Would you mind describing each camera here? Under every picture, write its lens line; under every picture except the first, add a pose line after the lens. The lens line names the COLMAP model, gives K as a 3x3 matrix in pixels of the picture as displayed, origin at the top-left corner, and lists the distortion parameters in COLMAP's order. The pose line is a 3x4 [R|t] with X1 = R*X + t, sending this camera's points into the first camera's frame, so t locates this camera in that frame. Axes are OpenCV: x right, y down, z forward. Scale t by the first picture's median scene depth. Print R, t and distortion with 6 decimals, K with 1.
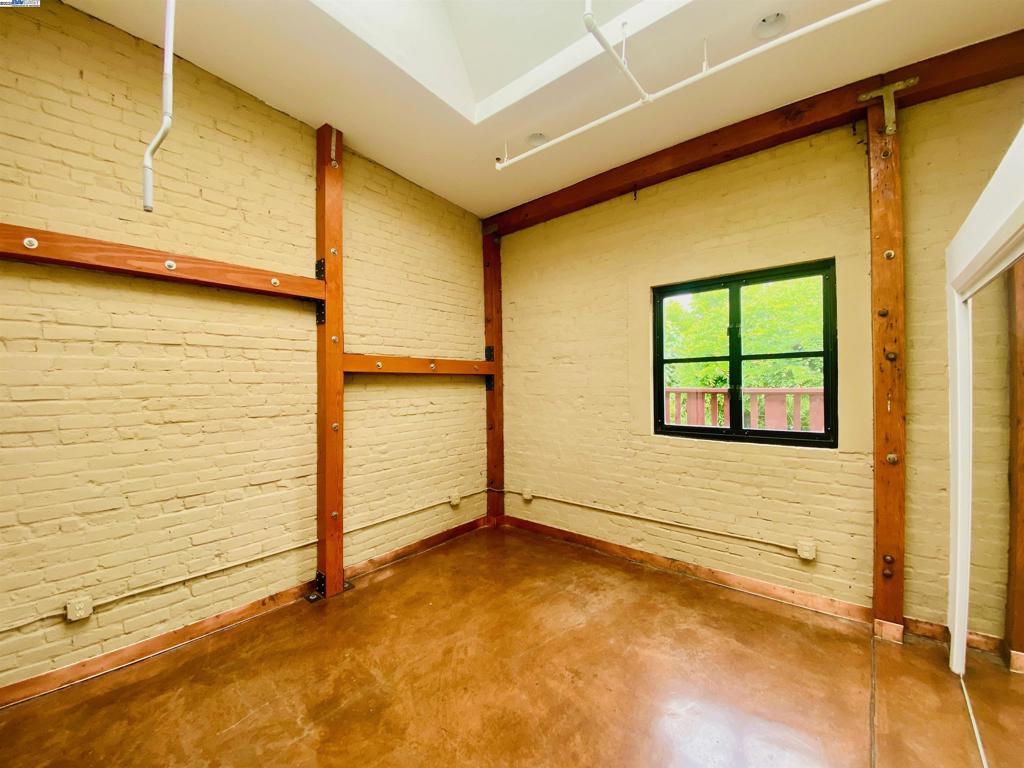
lens RADIAL K [[413.0, 0, 511.9], [0, 413.0, 383.0], [0, 0, 1]] dist [-0.008835, -0.003476]
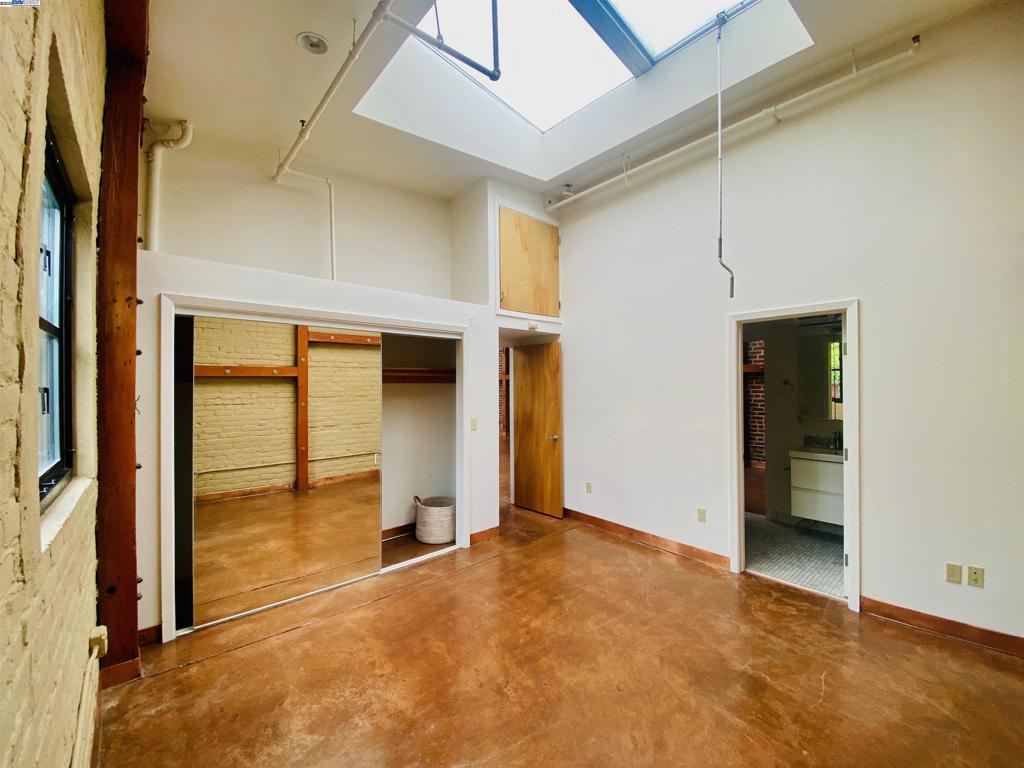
lens RADIAL K [[413.0, 0, 512.5], [0, 413.0, 385.7], [0, 0, 1]] dist [-0.008835, -0.003476]
pose [[-0.988282, 0.017624, 0.151618, -0.024097], [0.016321, 0.999818, -0.009835, 0.035795], [-0.151764, -0.007245, -0.988390, 2.020904]]
